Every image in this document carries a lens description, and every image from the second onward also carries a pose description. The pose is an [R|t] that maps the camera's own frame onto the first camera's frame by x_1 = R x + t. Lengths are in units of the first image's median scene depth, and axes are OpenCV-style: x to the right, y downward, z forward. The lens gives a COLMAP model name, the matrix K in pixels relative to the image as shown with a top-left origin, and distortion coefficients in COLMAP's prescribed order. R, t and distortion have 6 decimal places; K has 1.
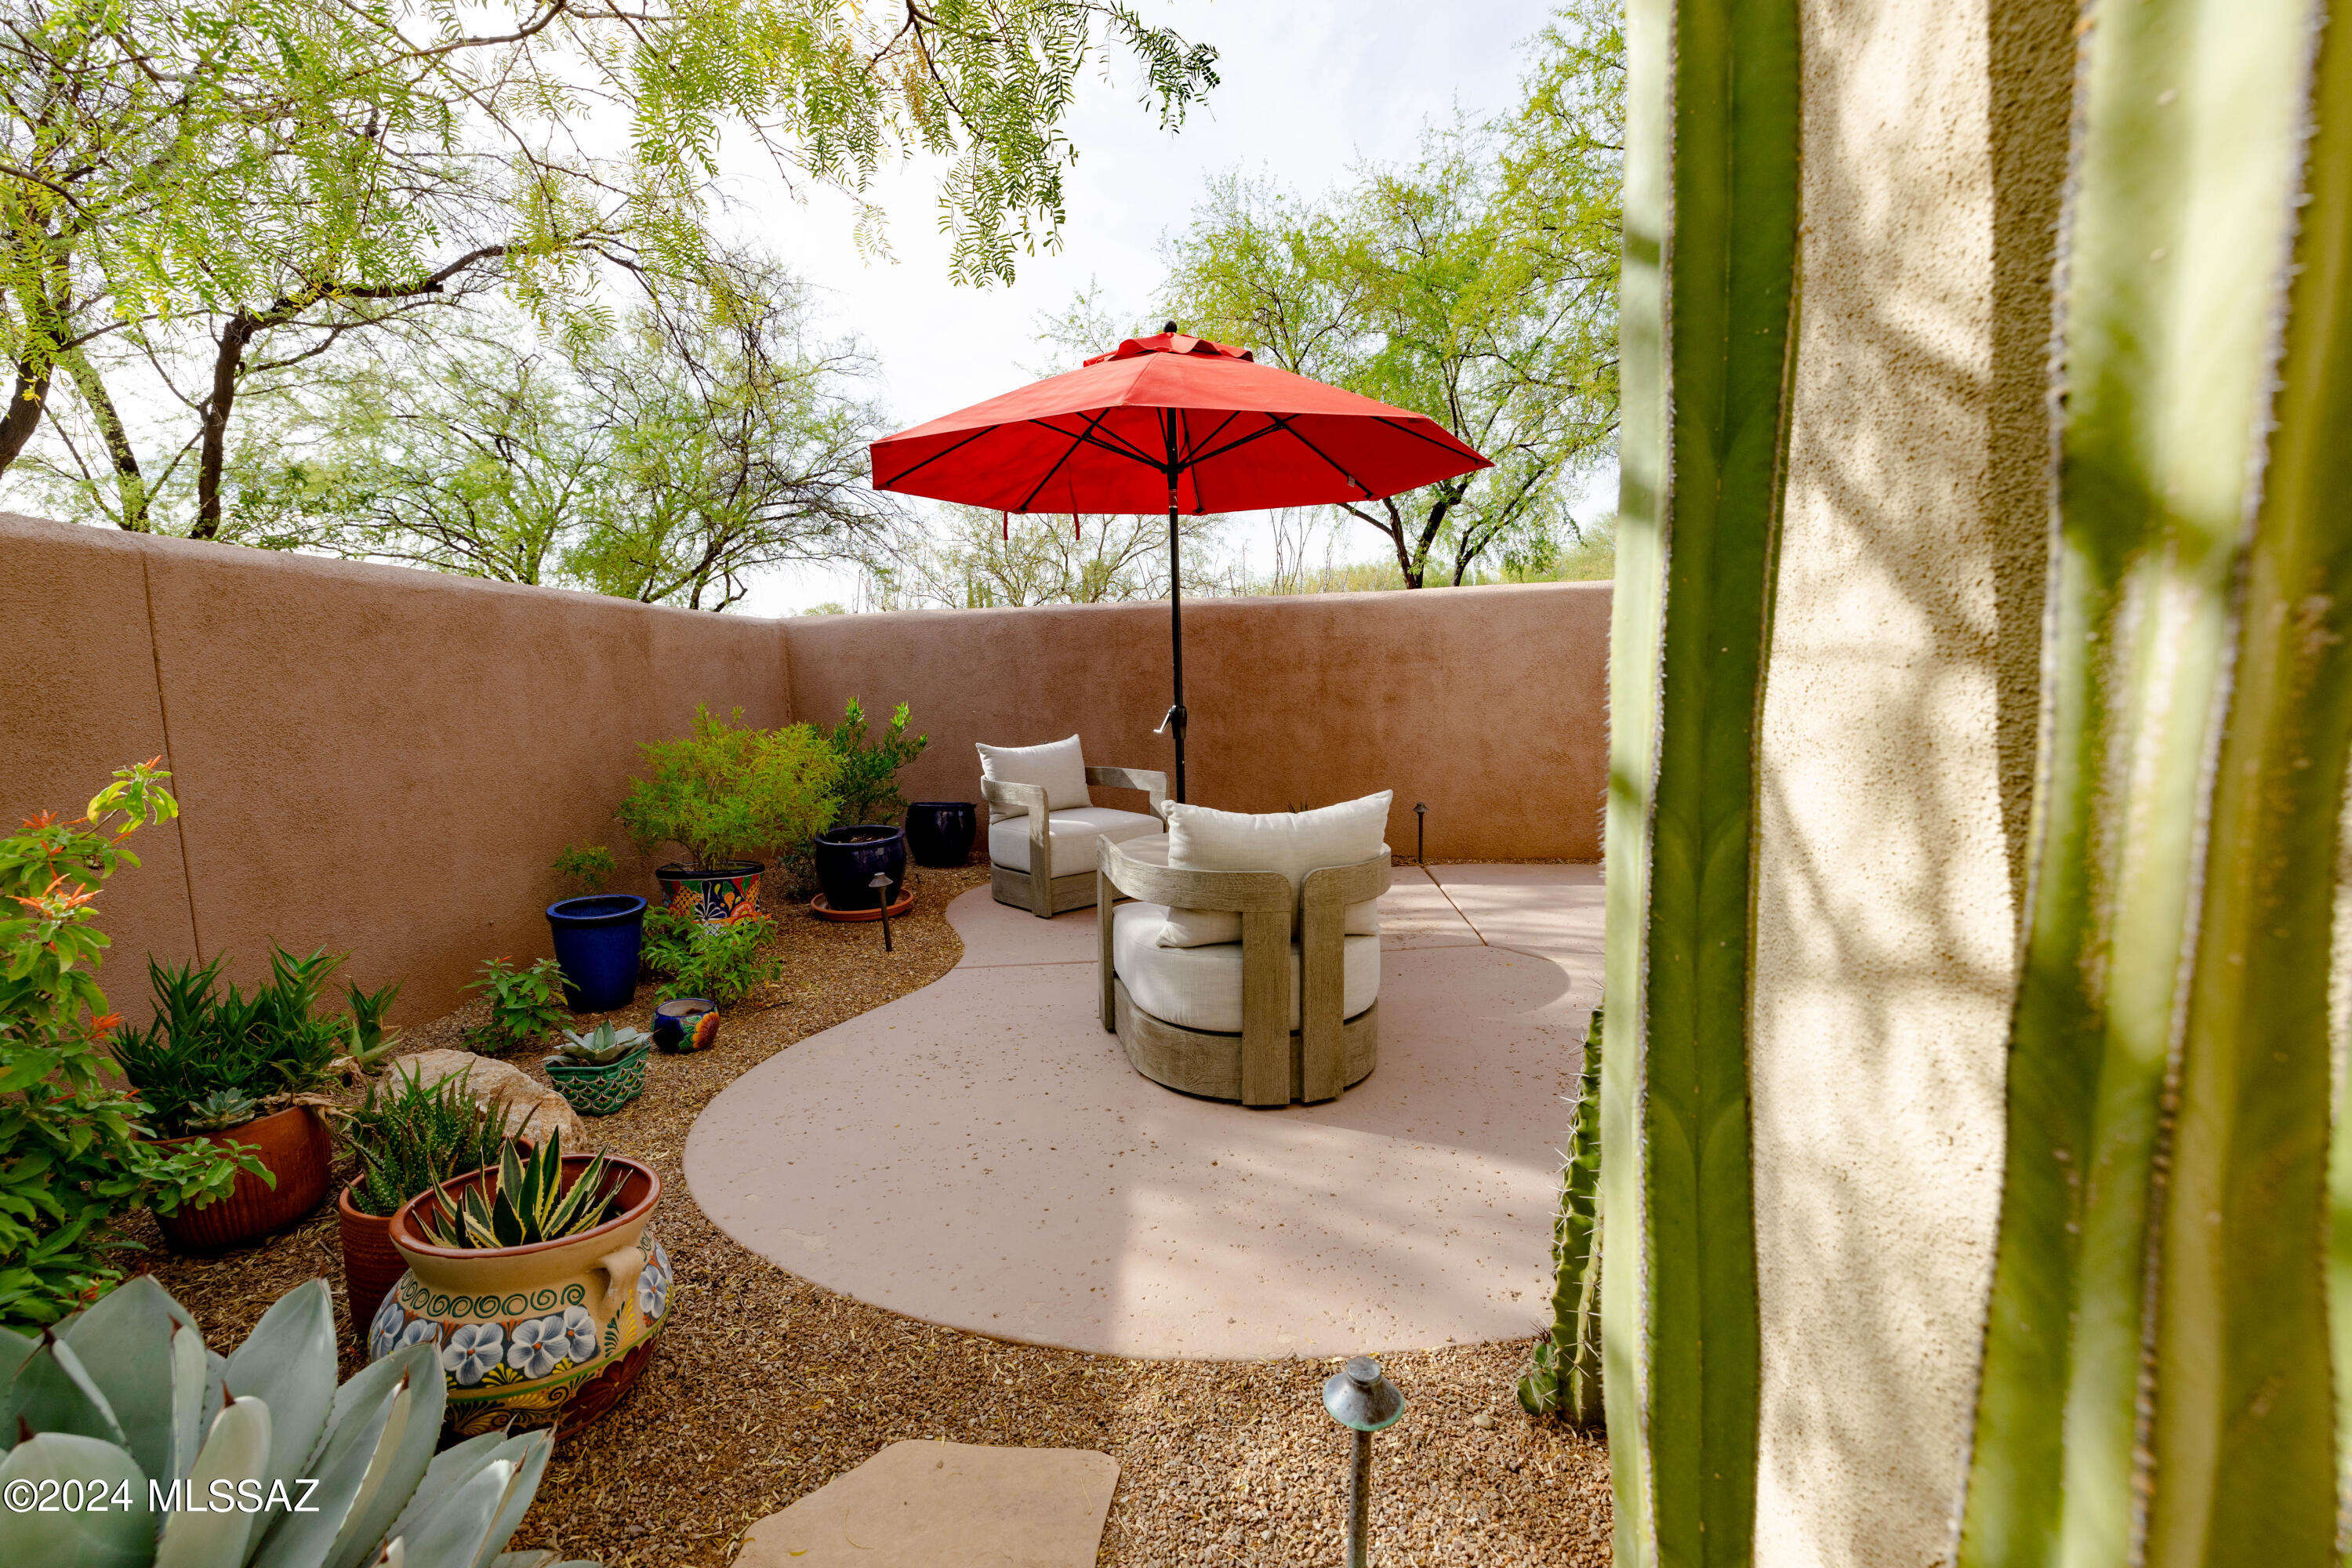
lens RADIAL K [[982.0, 0, 1179.0], [0, 982.0, 789.8], [0, 0, 1]] dist [-0.000173, -0.000345]
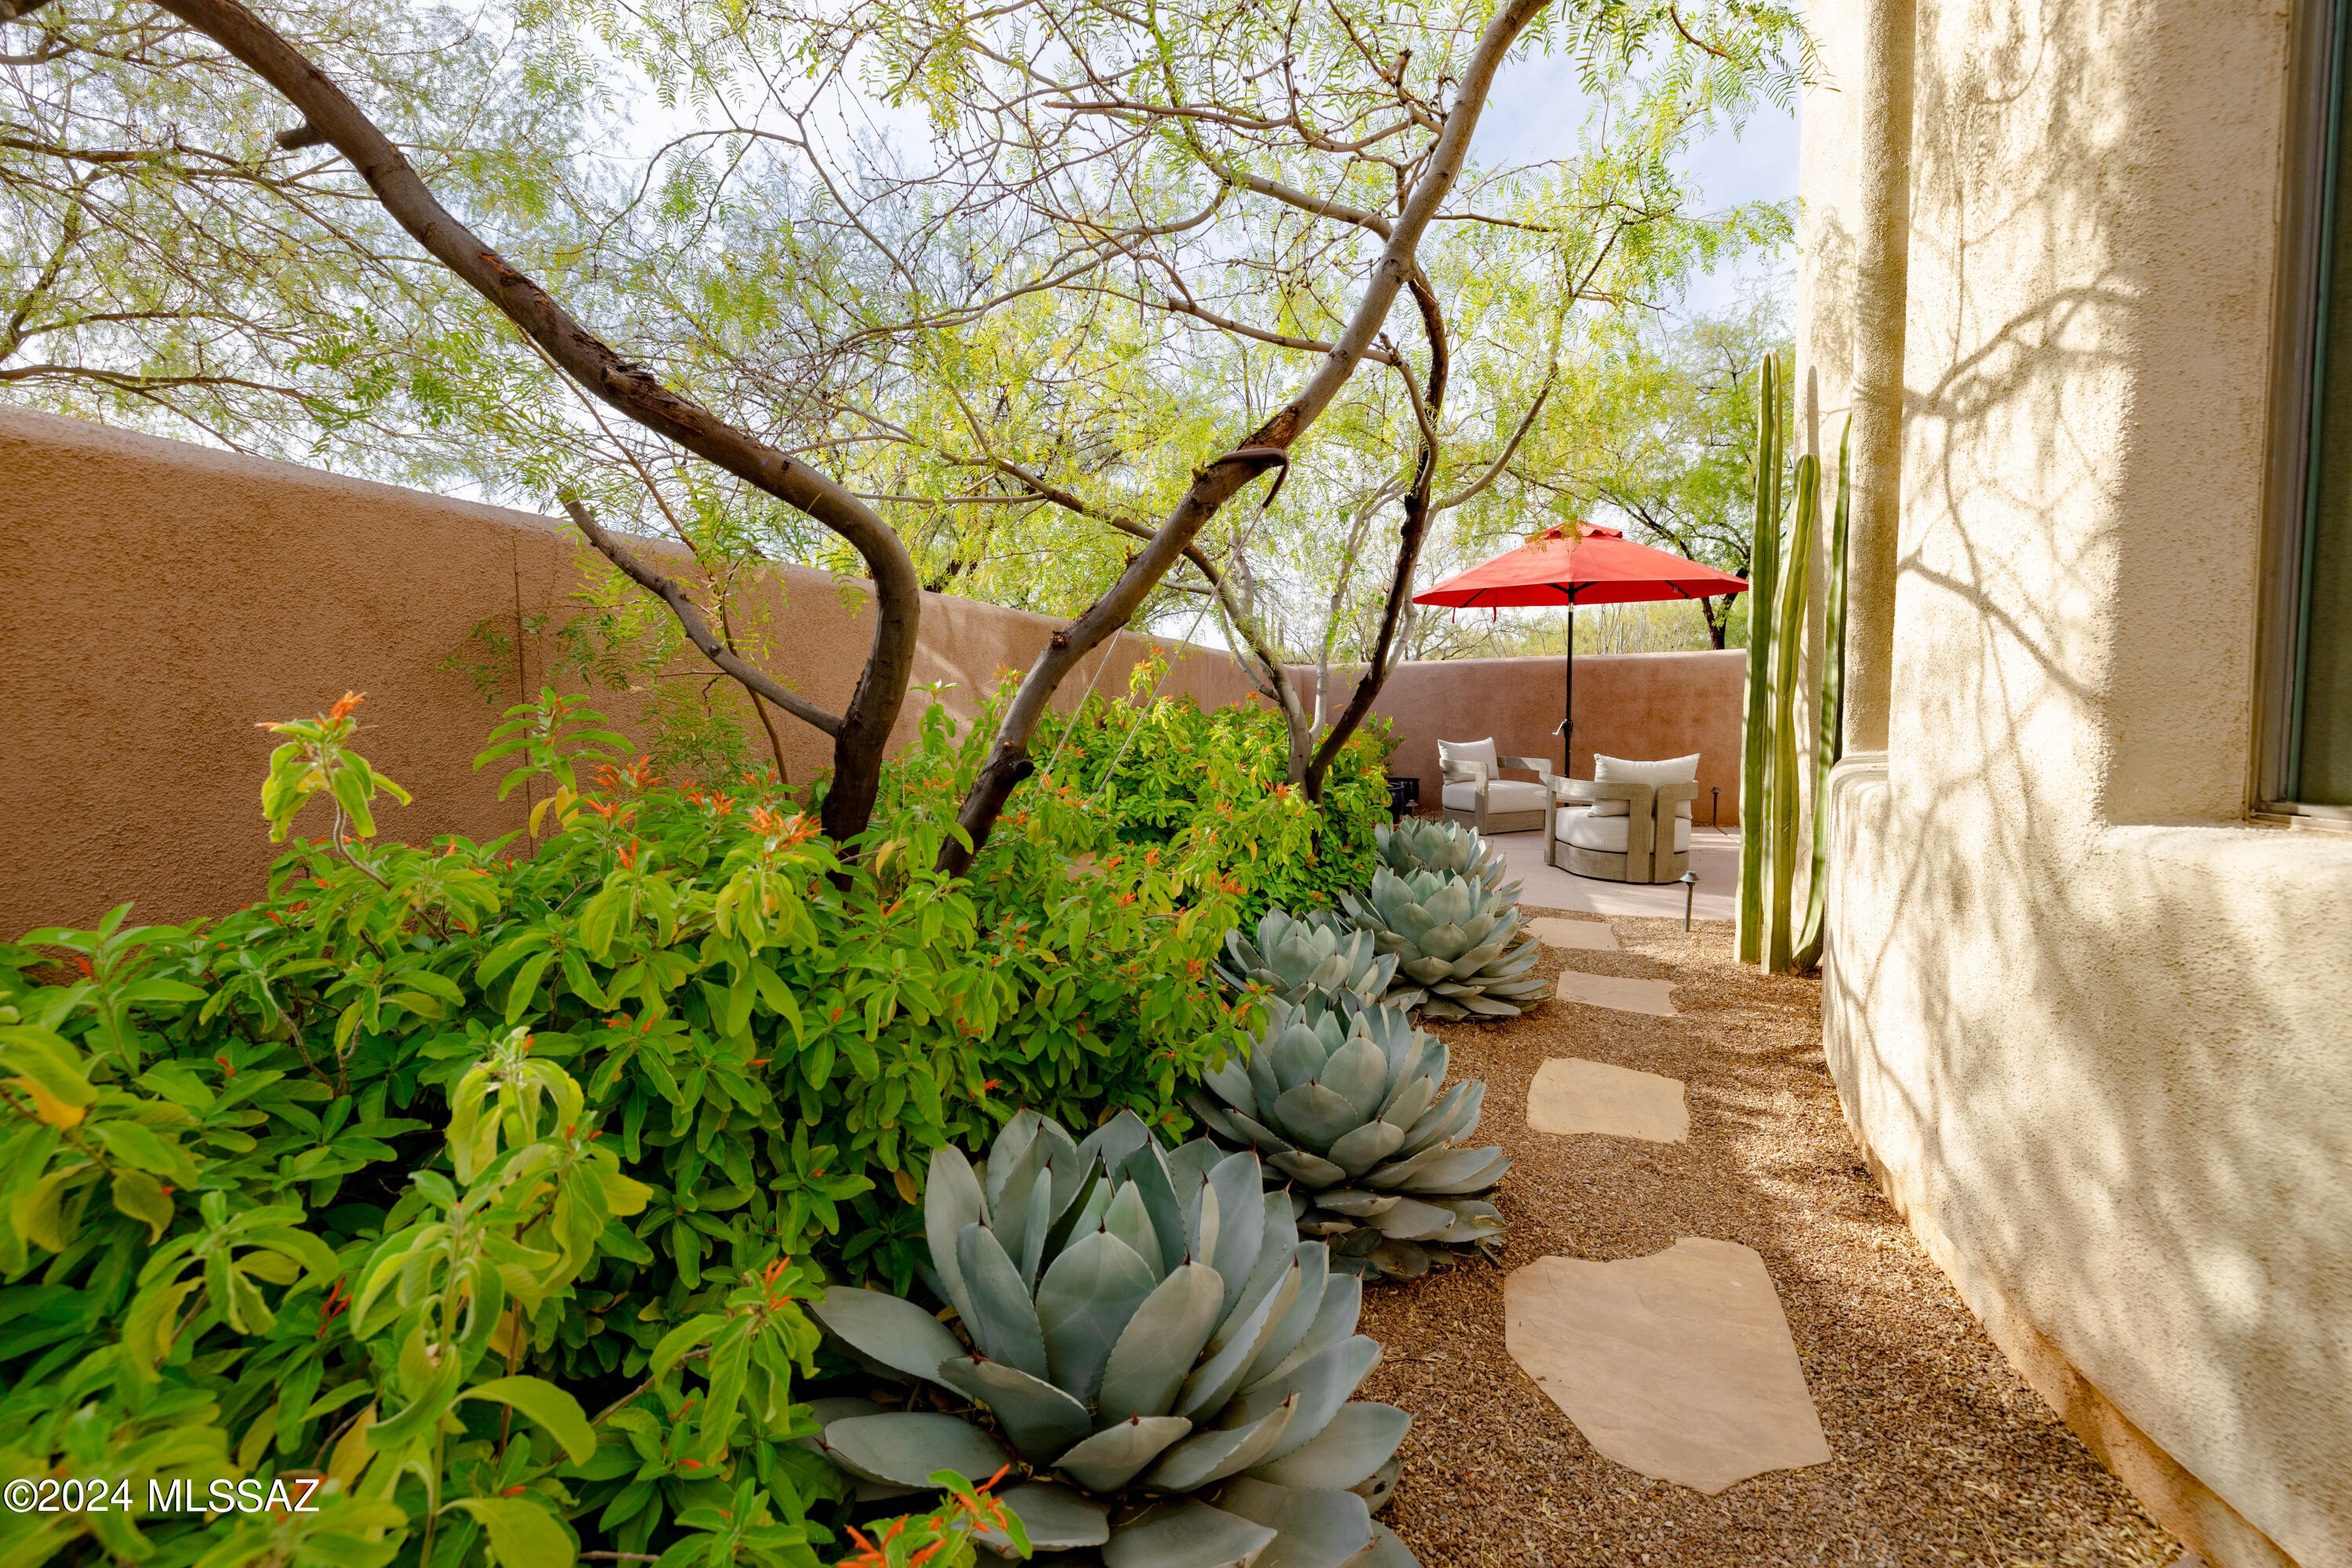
lens RADIAL K [[982.0, 0, 1171.2], [0, 982.0, 778.0], [0, 0, 1]] dist [-0.000173, -0.000345]
pose [[0.962500, 0.036644, -0.268796, -0.199509], [-0.046868, 0.998397, -0.031716, 0.104808], [0.267203, 0.043124, 0.962675, -0.868600]]
